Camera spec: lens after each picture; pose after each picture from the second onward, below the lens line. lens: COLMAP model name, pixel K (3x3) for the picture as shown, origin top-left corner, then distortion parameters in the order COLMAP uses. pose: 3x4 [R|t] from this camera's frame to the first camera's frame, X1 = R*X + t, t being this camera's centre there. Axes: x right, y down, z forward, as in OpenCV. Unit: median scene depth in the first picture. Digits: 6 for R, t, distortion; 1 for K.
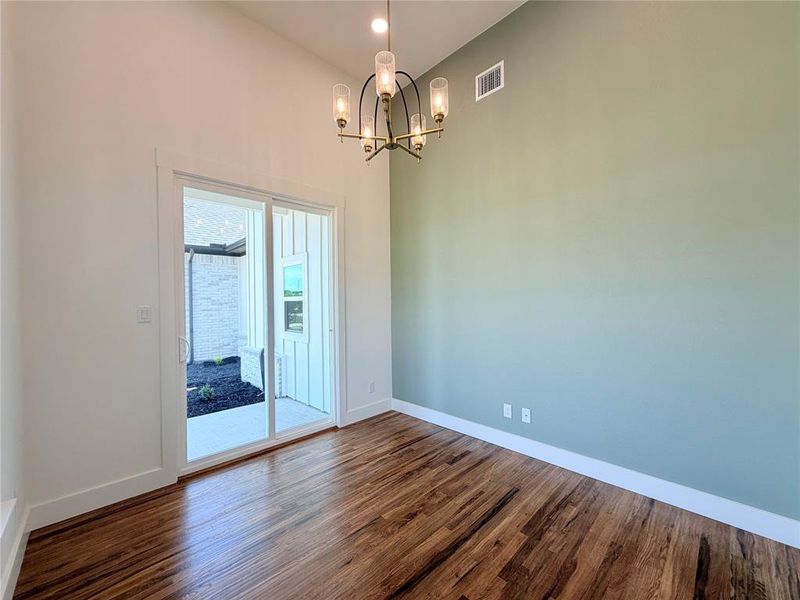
lens RADIAL K [[308.7, 0, 398.6], [0, 308.7, 298.9], [0, 0, 1]] dist [-0.002214, 0.000004]
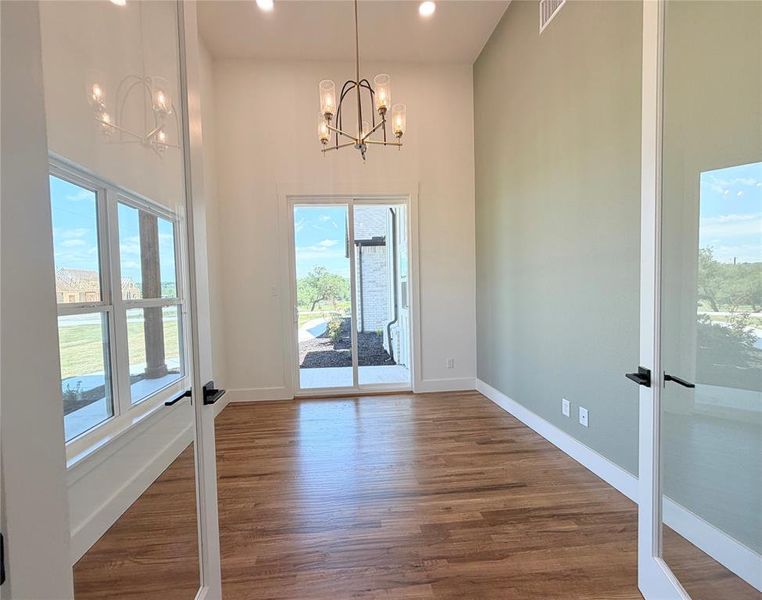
lens RADIAL K [[318.8, 0, 381.1], [0, 318.8, 299.2], [0, 0, 1]] dist [-0.003059, 0.000447]
pose [[0.782003, 0.011413, -0.623170, 0.505618], [0.022988, 0.998624, 0.047135, 0.021231], [0.622851, -0.051185, 0.780664, 0.039111]]
